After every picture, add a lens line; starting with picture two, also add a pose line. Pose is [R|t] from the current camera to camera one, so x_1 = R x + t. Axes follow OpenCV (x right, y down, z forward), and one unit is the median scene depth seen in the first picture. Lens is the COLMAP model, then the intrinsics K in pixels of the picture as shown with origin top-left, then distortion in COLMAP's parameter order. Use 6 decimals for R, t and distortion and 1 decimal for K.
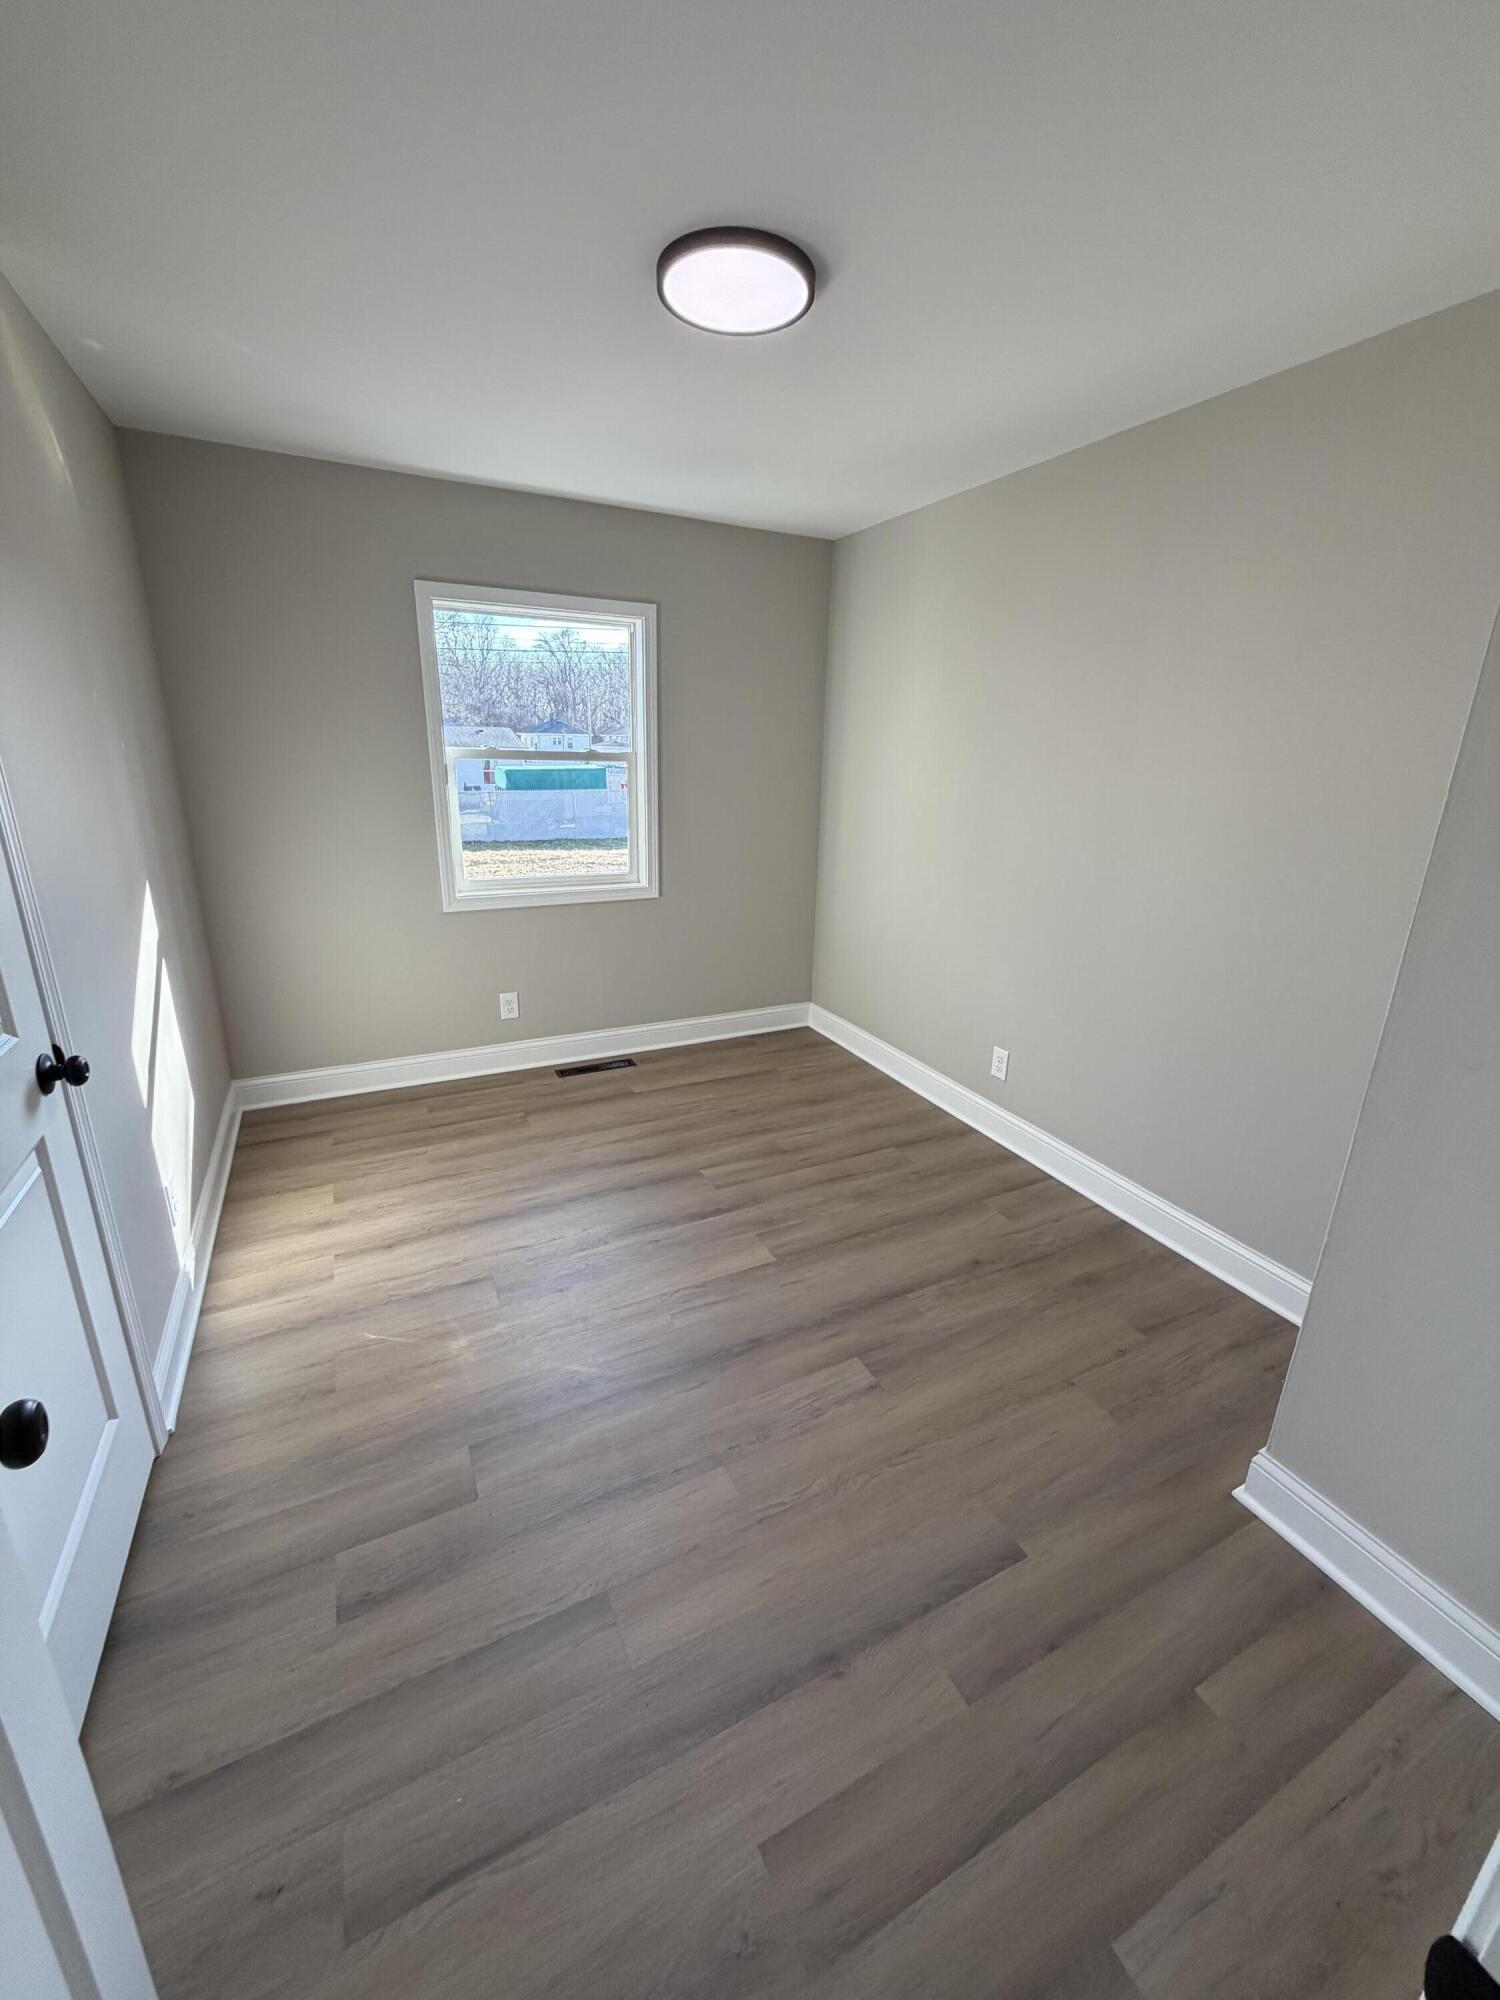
lens RADIAL K [[797.1, 0, 751.8], [0, 797.1, 999.7], [0, 0, 1]] dist [-0.001037, 0.000283]
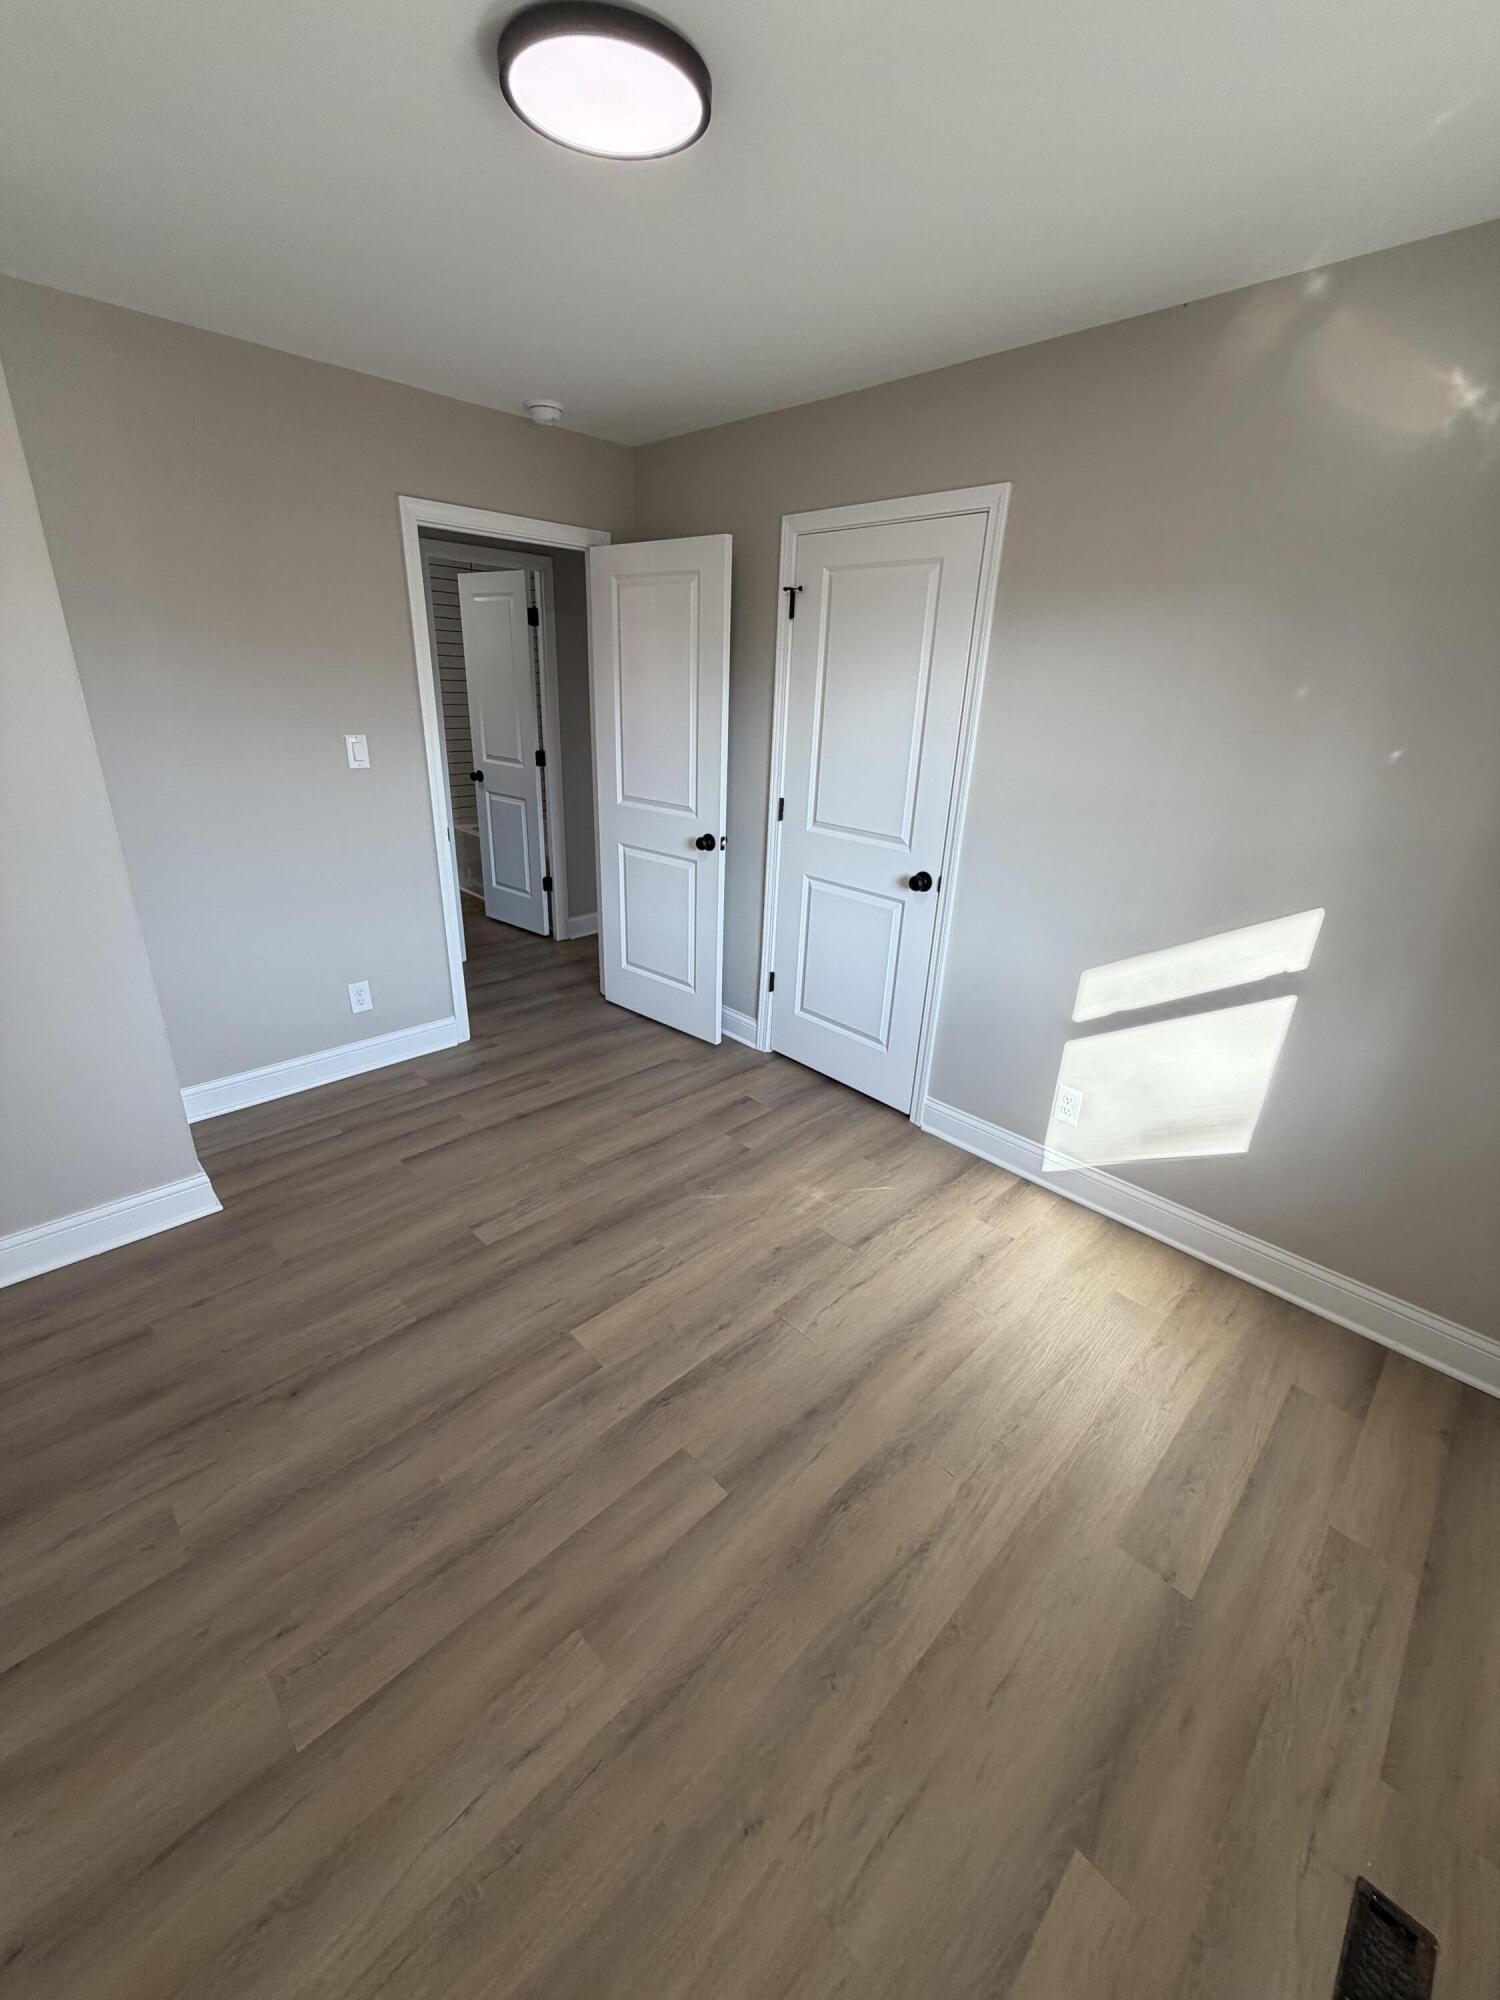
lens RADIAL K [[797.1, 0, 751.8], [0, 797.1, 999.7], [0, 0, 1]] dist [-0.001037, 0.000283]
pose [[-0.950309, 0.053727, -0.306636, 0.086128], [-0.156183, 0.769778, 0.618909, -0.480625], [0.269294, 0.636046, -0.723136, 1.427420]]
